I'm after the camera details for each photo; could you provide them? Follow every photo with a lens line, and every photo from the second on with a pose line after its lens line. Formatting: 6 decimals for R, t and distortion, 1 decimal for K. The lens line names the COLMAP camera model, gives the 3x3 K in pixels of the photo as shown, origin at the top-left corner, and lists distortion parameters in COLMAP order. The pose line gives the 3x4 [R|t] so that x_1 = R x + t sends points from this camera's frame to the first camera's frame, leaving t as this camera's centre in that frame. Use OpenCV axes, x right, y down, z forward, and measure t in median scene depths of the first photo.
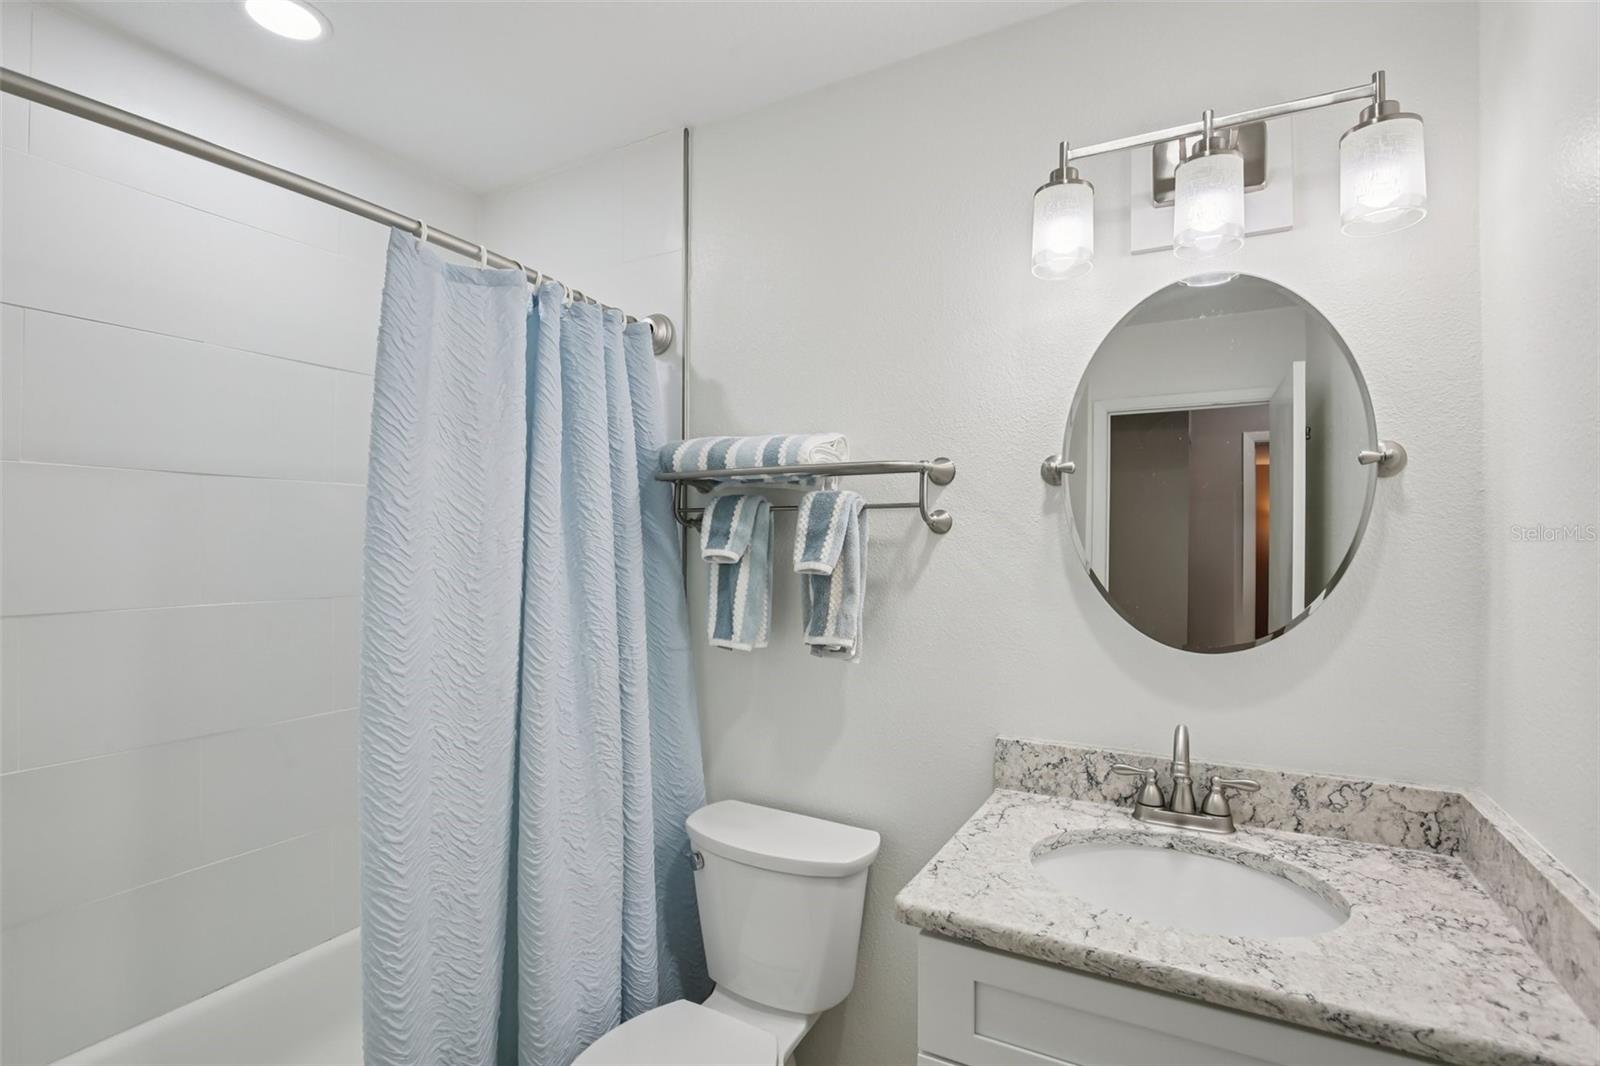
lens RADIAL K [[742.0, 0, 804.1], [0, 742.0, 544.5], [0, 0, 1]] dist [-0.004483, -0.000390]
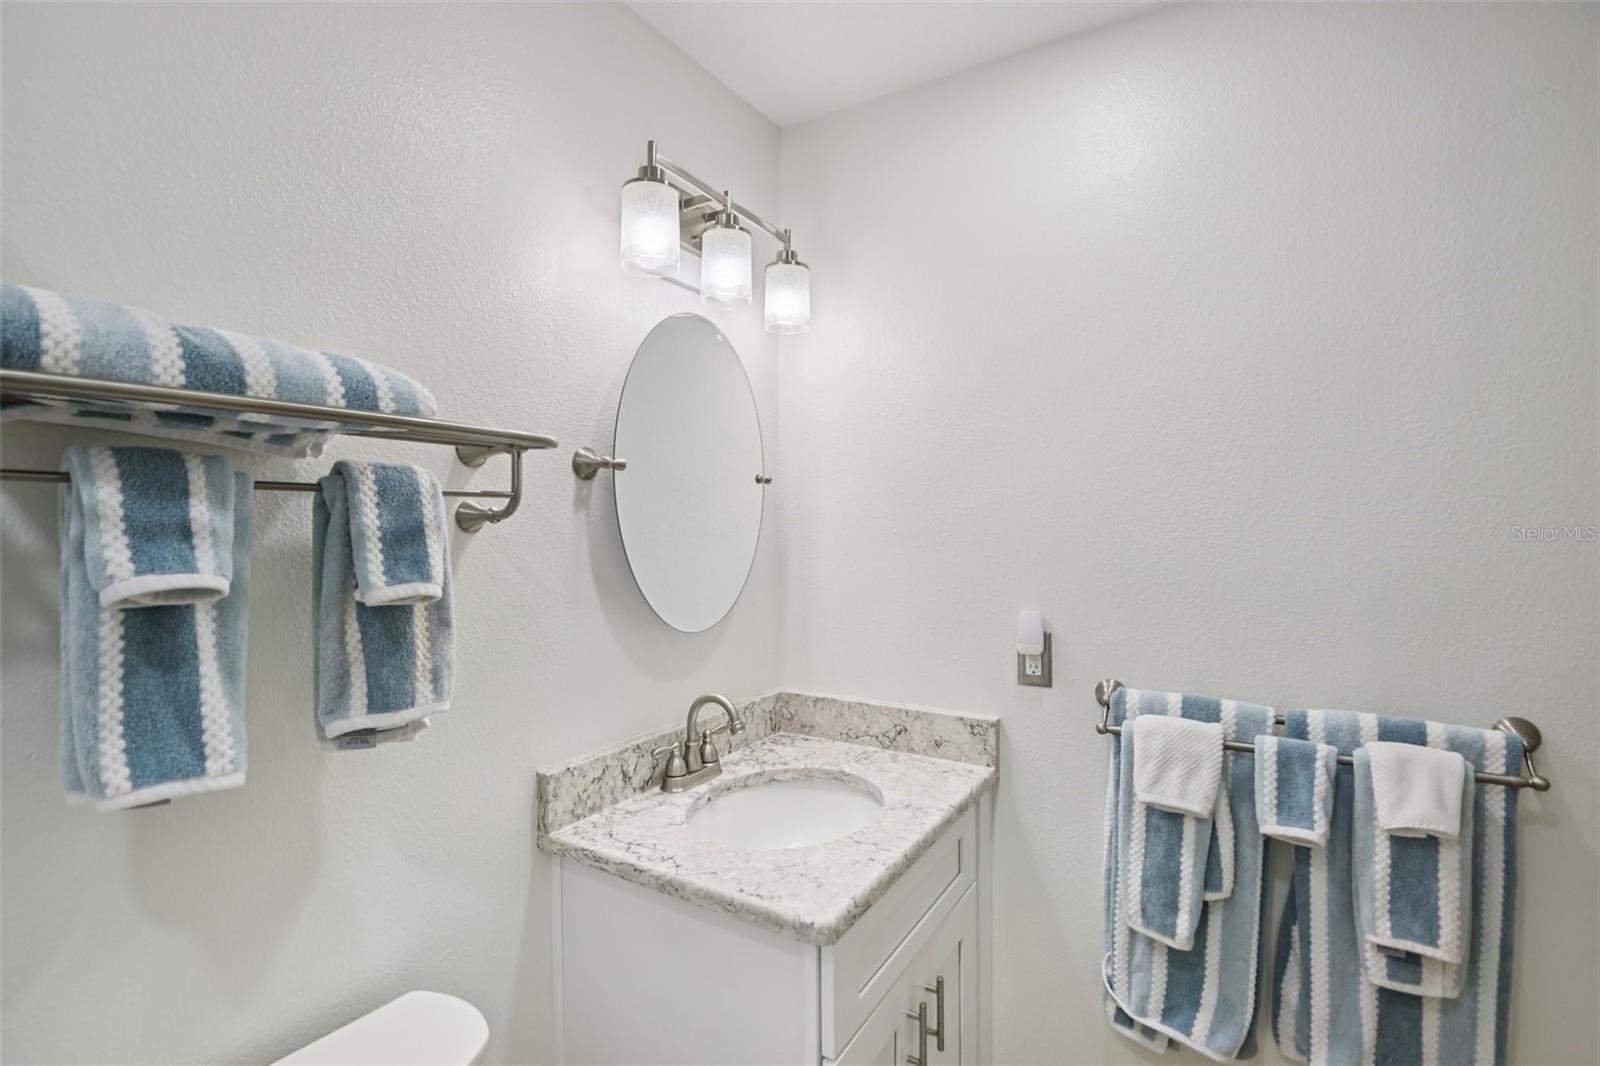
lens RADIAL K [[742.0, 0, 799.7], [0, 742.0, 522.7], [0, 0, 1]] dist [-0.004483, -0.000390]
pose [[0.058708, 0.001008, 0.998275, -0.607489], [-0.001843, 0.999998, -0.000902, -0.027087], [-0.998274, -0.001786, 0.058710, 0.716698]]
